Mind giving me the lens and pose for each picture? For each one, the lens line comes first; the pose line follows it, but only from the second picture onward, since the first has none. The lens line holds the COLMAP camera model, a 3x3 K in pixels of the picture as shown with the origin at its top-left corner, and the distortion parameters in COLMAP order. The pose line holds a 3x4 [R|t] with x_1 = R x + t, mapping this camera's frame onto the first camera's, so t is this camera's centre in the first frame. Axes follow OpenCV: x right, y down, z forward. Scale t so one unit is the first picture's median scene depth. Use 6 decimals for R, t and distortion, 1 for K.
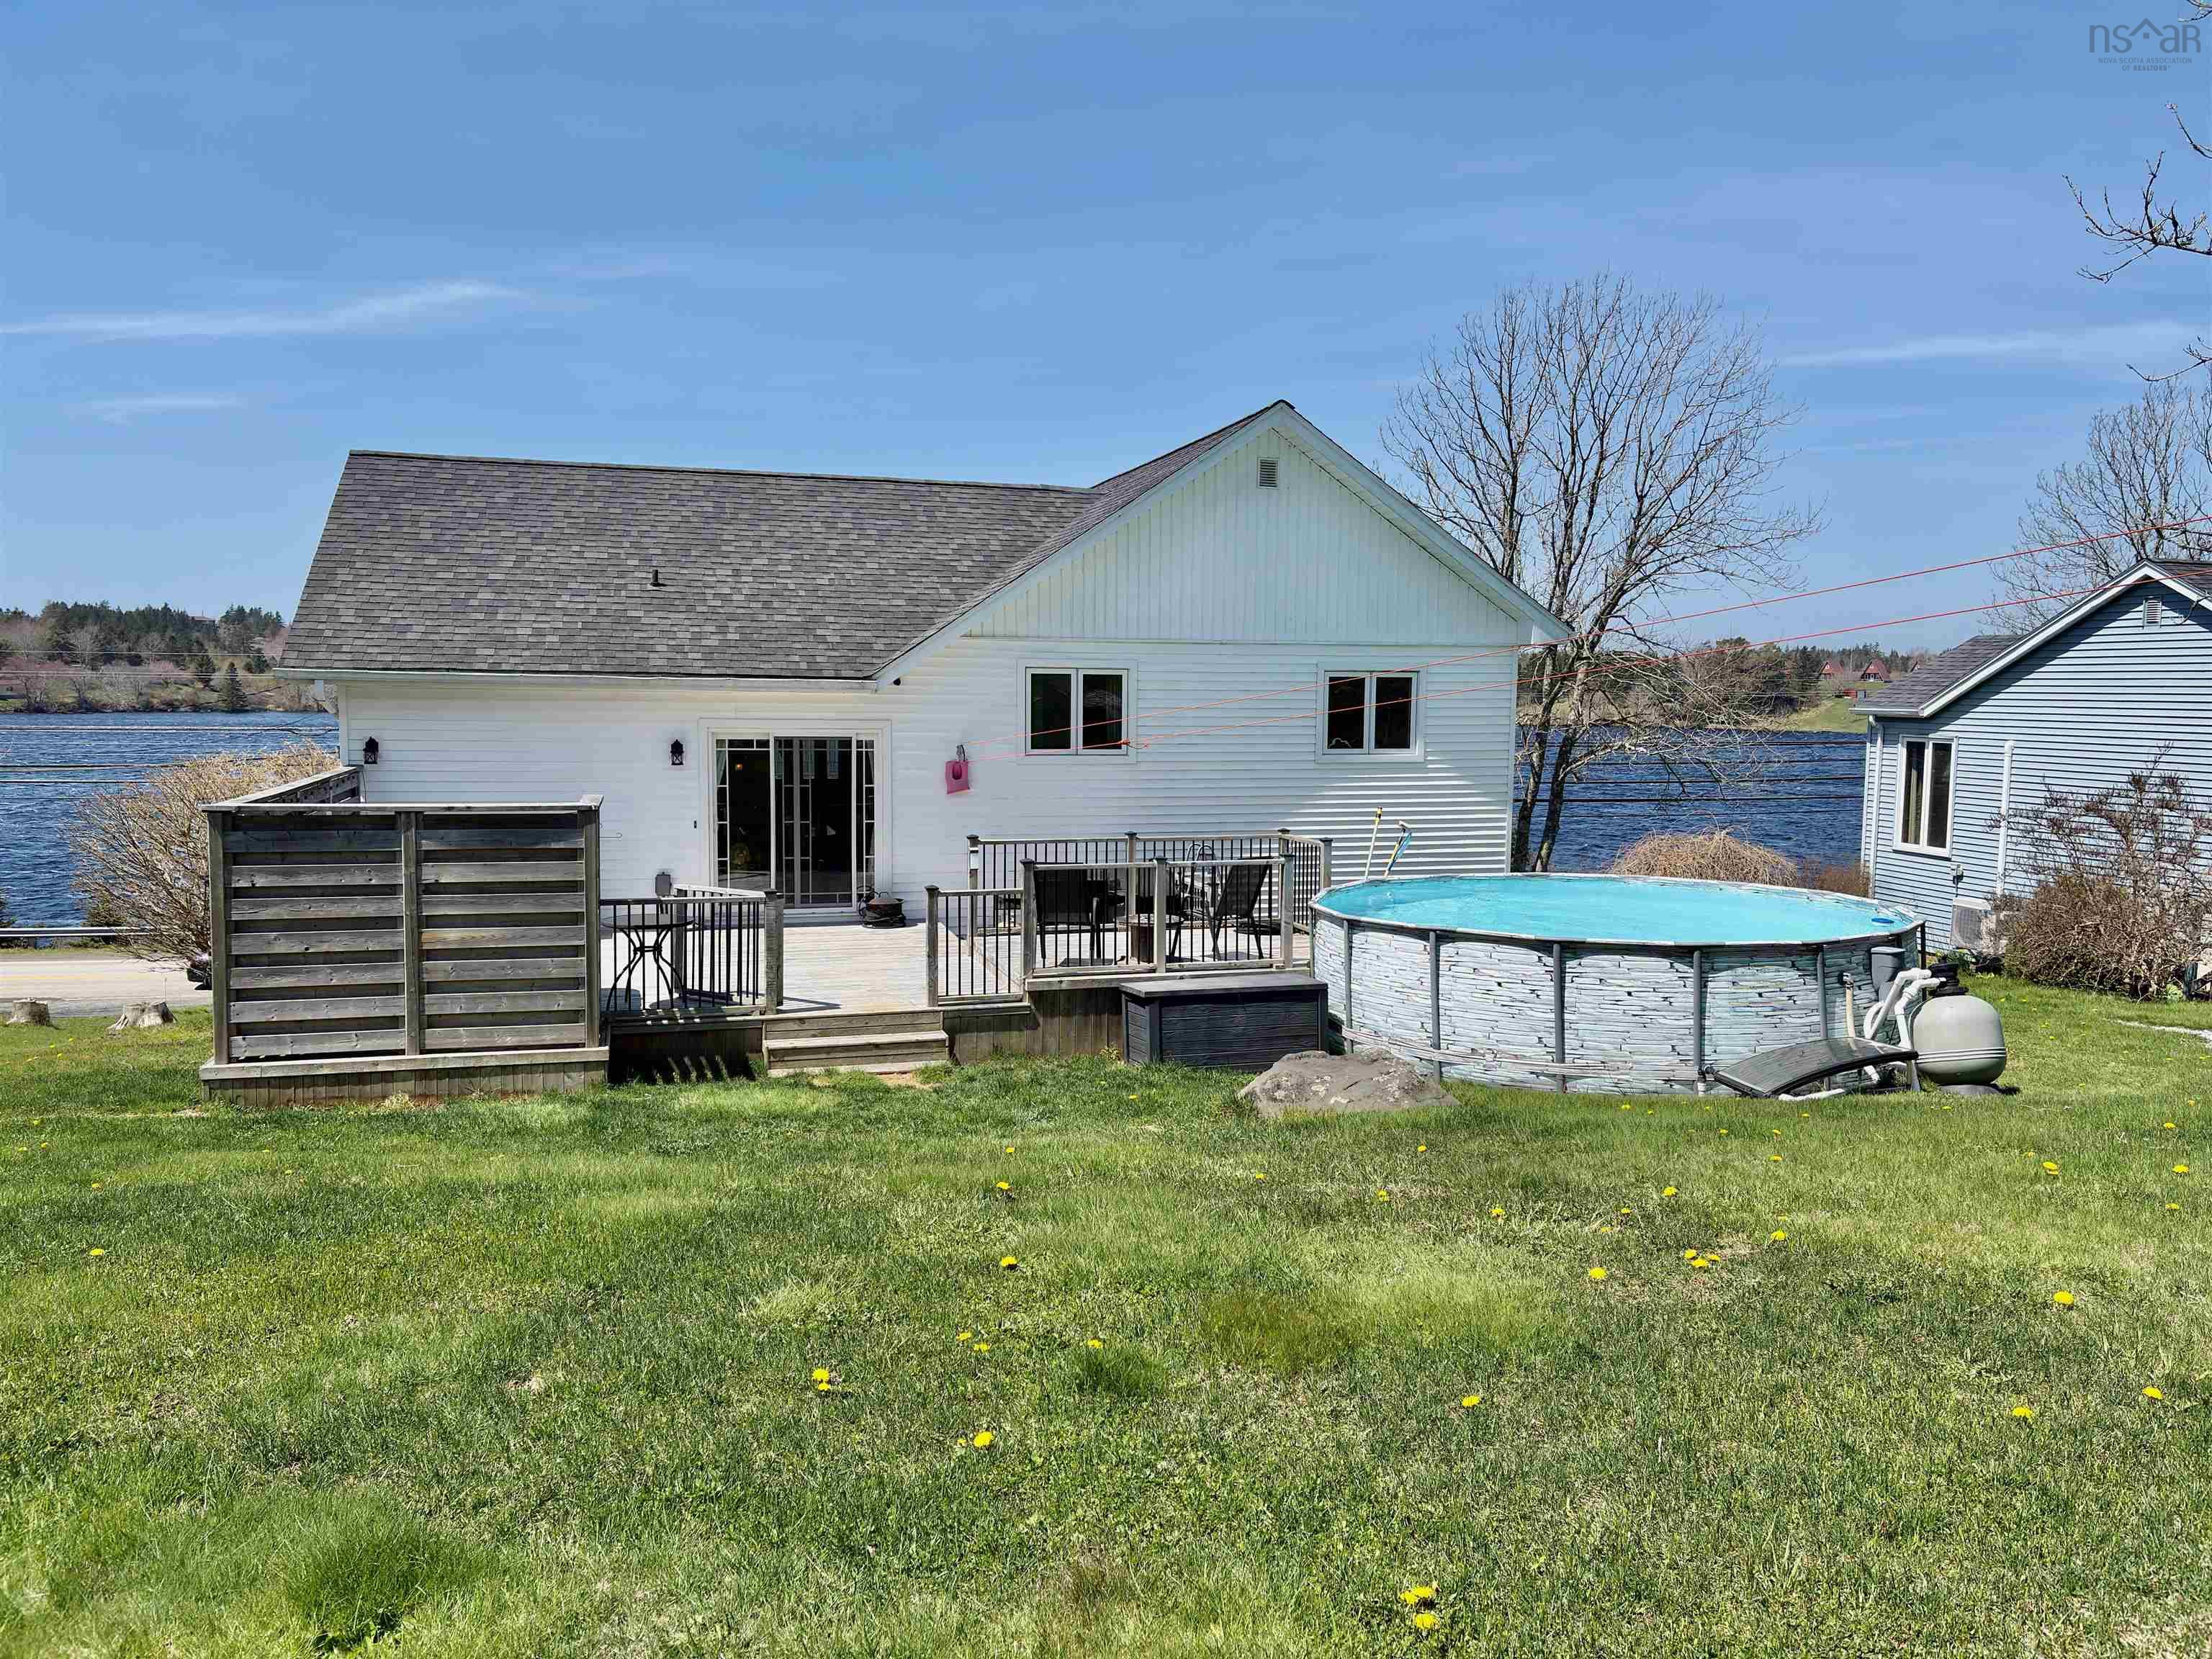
lens RADIAL K [[1667.8, 0, 1104.3], [0, 1667.8, 836.7], [0, 0, 1]] dist [0.050744, -0.001135]
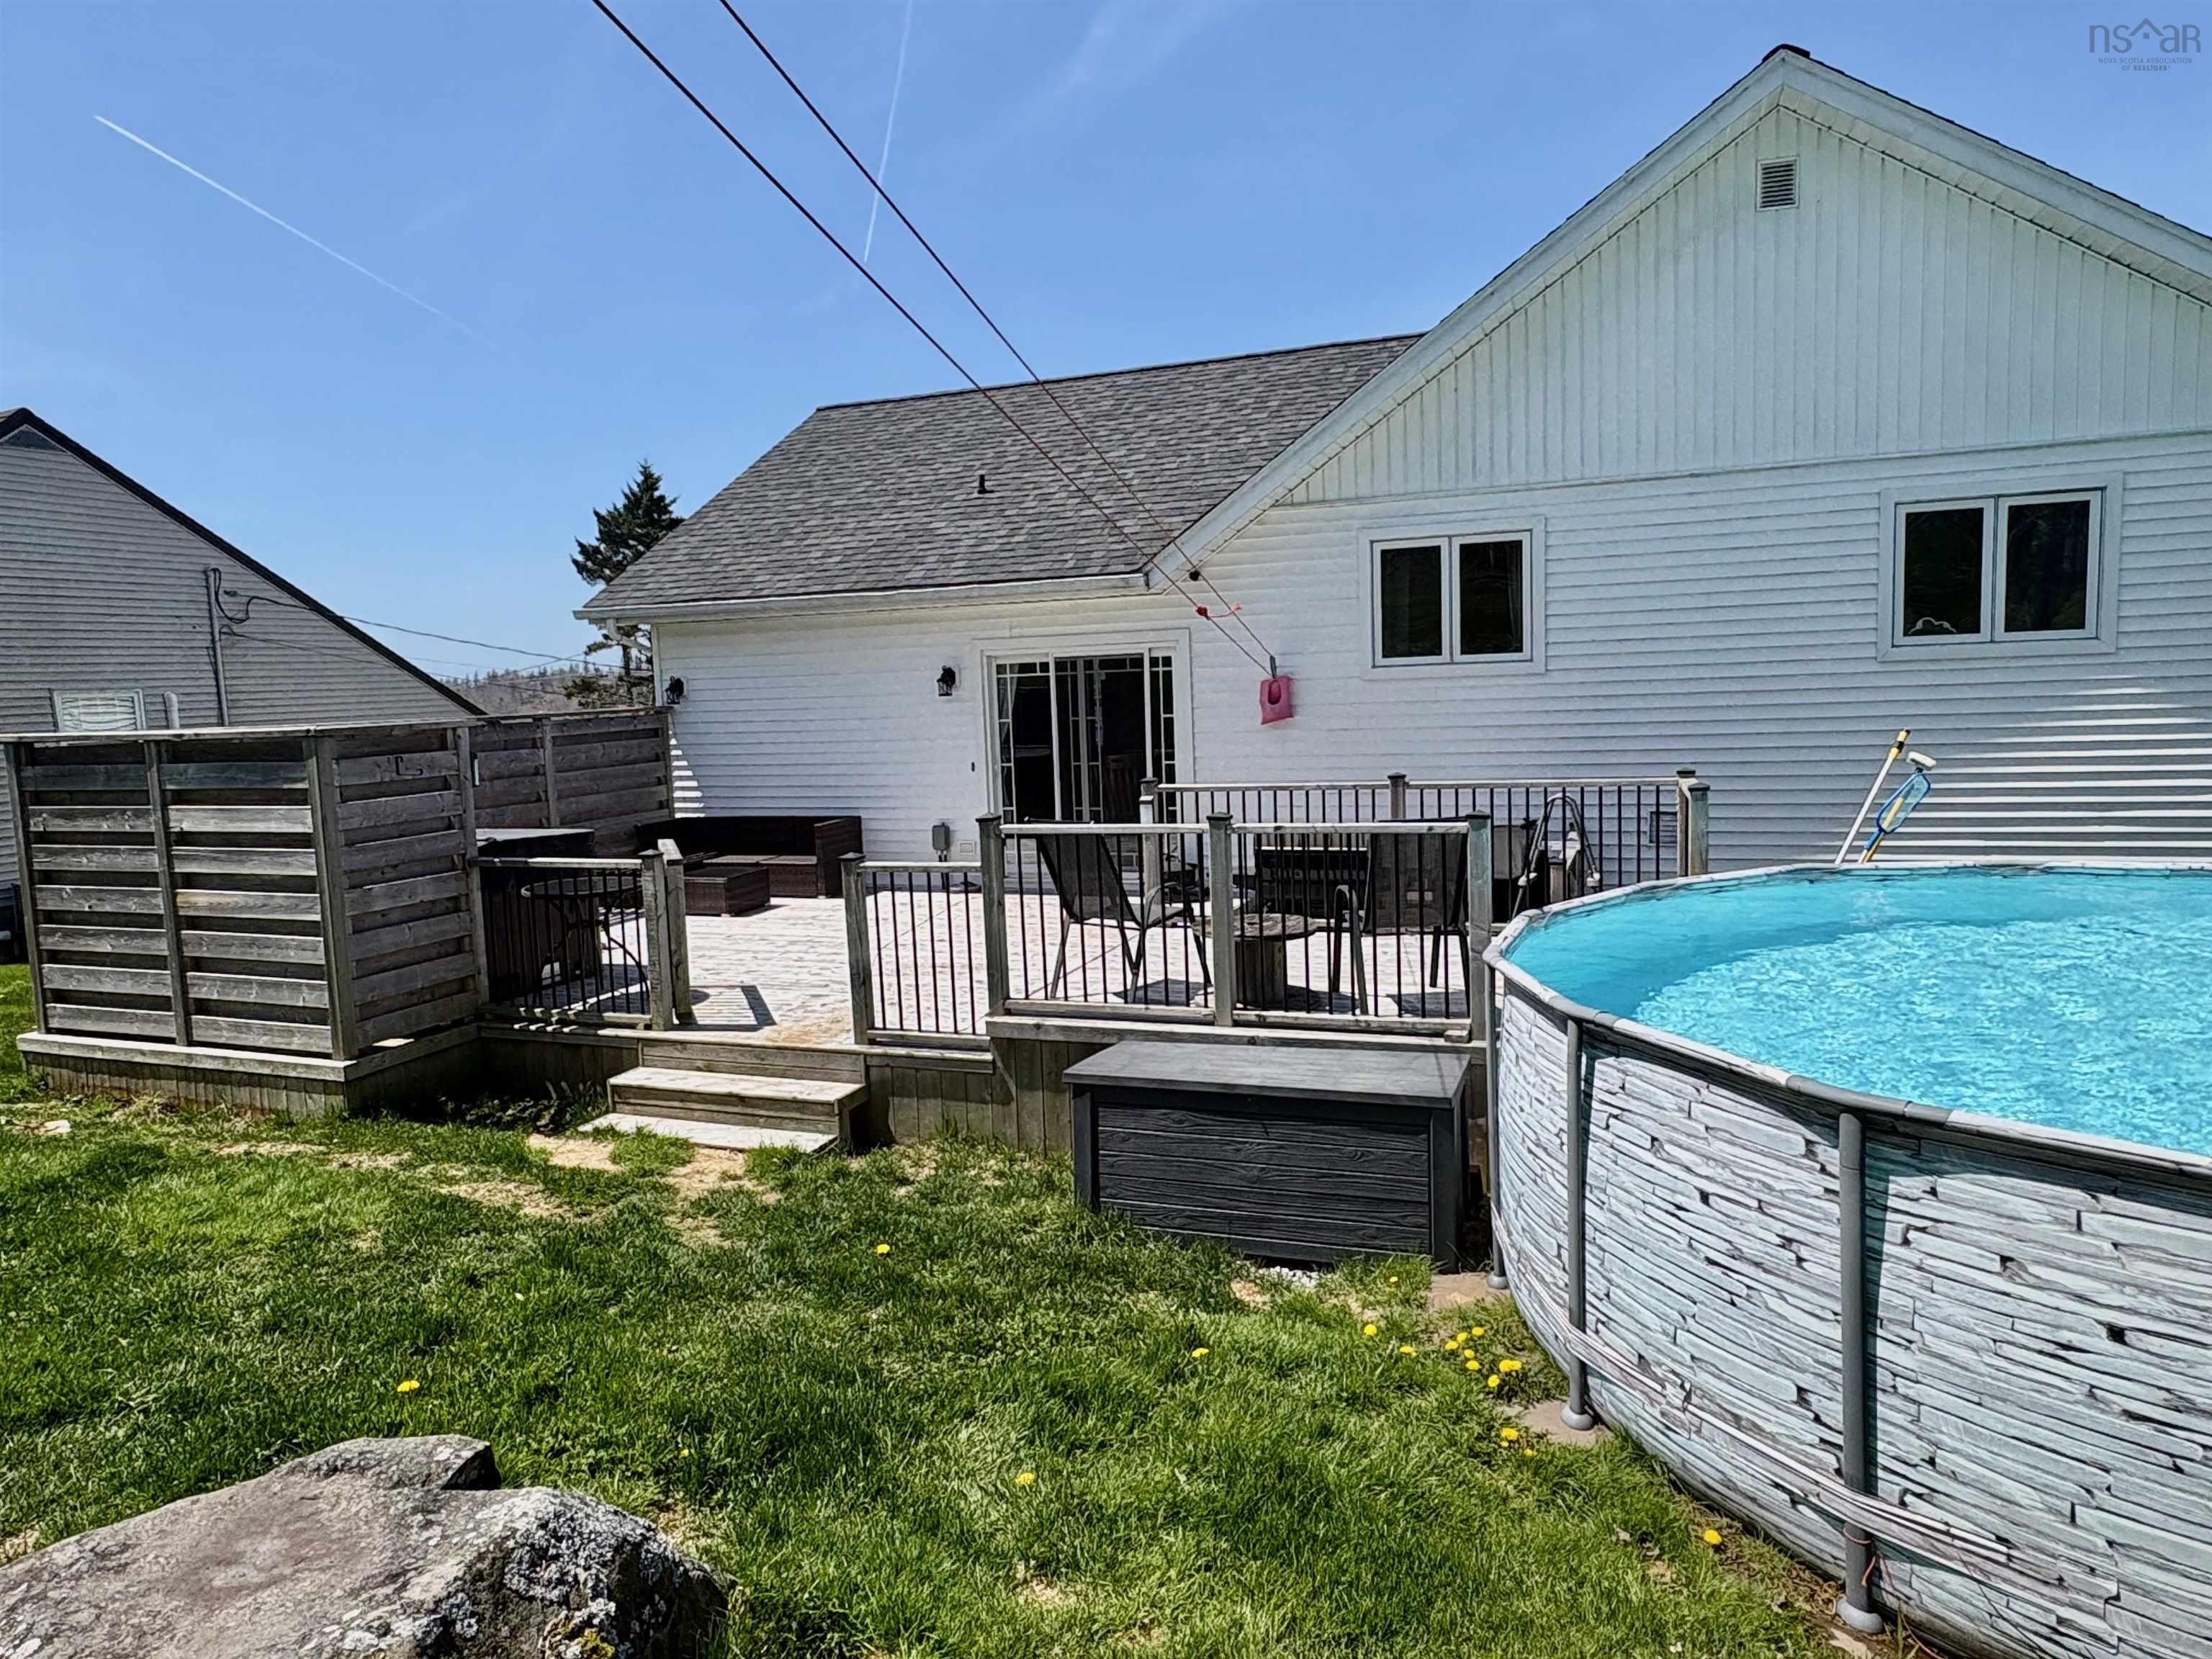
lens RADIAL K [[1354.7, 0, 1109.7], [0, 1354.7, 818.0], [0, 0, 1]] dist [-0.014494, 0.002795]
pose [[0.802698, 0.017204, -0.596138, 0.226999], [-0.006204, 0.999771, 0.020498, 0.003903], [0.596354, -0.012756, 0.802621, 0.529892]]
